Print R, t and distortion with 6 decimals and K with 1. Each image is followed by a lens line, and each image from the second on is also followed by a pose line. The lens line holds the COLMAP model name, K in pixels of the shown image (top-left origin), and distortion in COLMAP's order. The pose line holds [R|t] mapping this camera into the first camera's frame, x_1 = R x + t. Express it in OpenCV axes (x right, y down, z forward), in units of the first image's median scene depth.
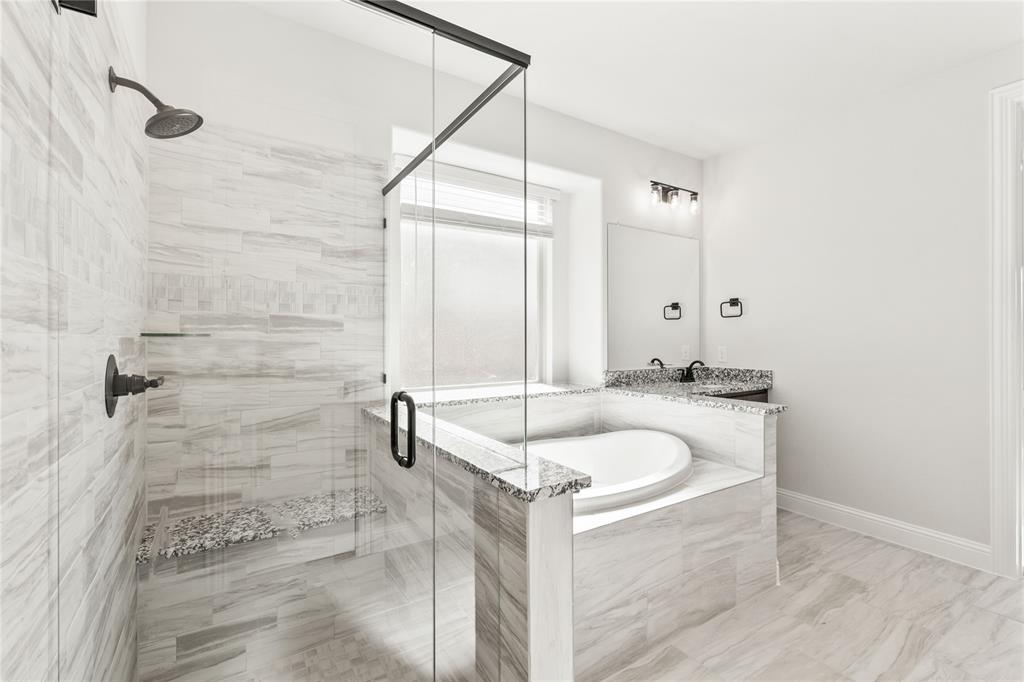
lens RADIAL K [[454.9, 0, 515.8], [0, 454.9, 336.7], [0, 0, 1]] dist [0.001417, 0.000089]
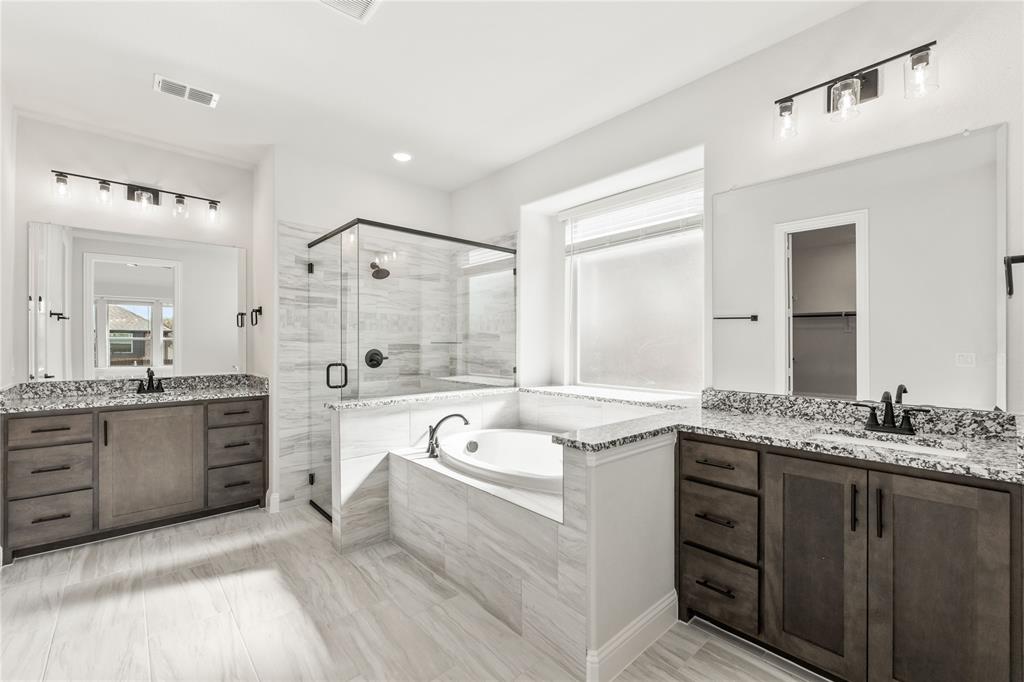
lens RADIAL K [[437.8, 0, 510.7], [0, 437.8, 341.2], [0, 0, 1]] dist [0.001350, 0.000241]
pose [[0.148096, -0.001491, -0.988972, 1.280102], [0.003382, 0.999994, -0.001001, -0.007686], [0.988967, -0.003197, 0.148100, 0.799417]]
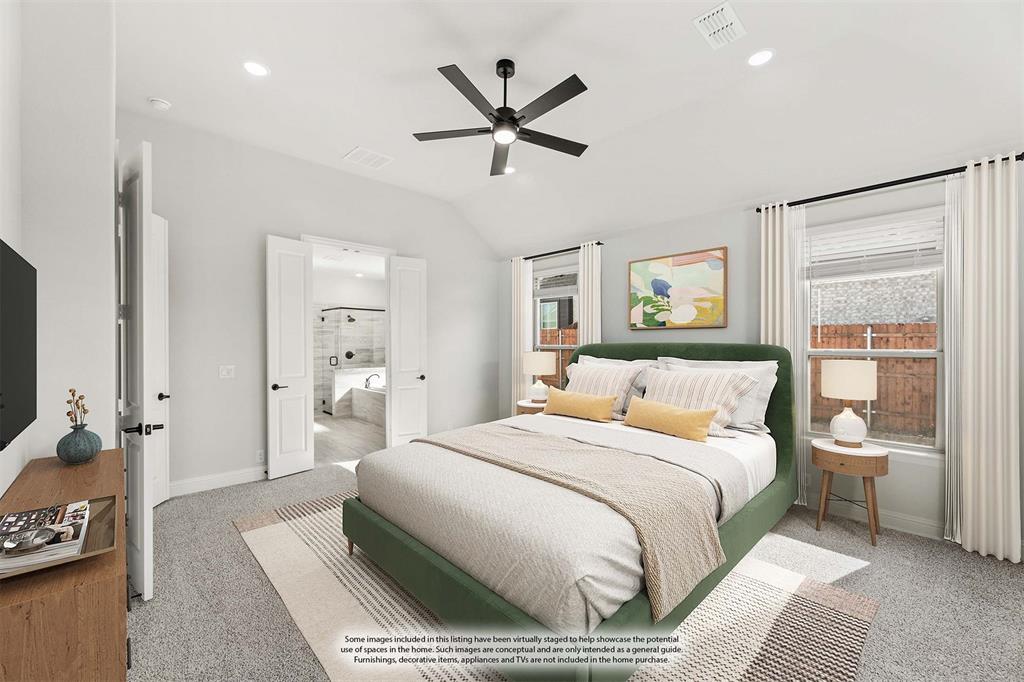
lens RADIAL K [[414.8, 0, 512.7], [0, 414.8, 342.7], [0, 0, 1]] dist [-0.008106, 0.000403]
pose [[0.176571, 0.006631, -0.984266, 3.736652], [0.003662, 0.999966, 0.007394, -0.086907], [0.984281, -0.004910, 0.176541, 1.379188]]
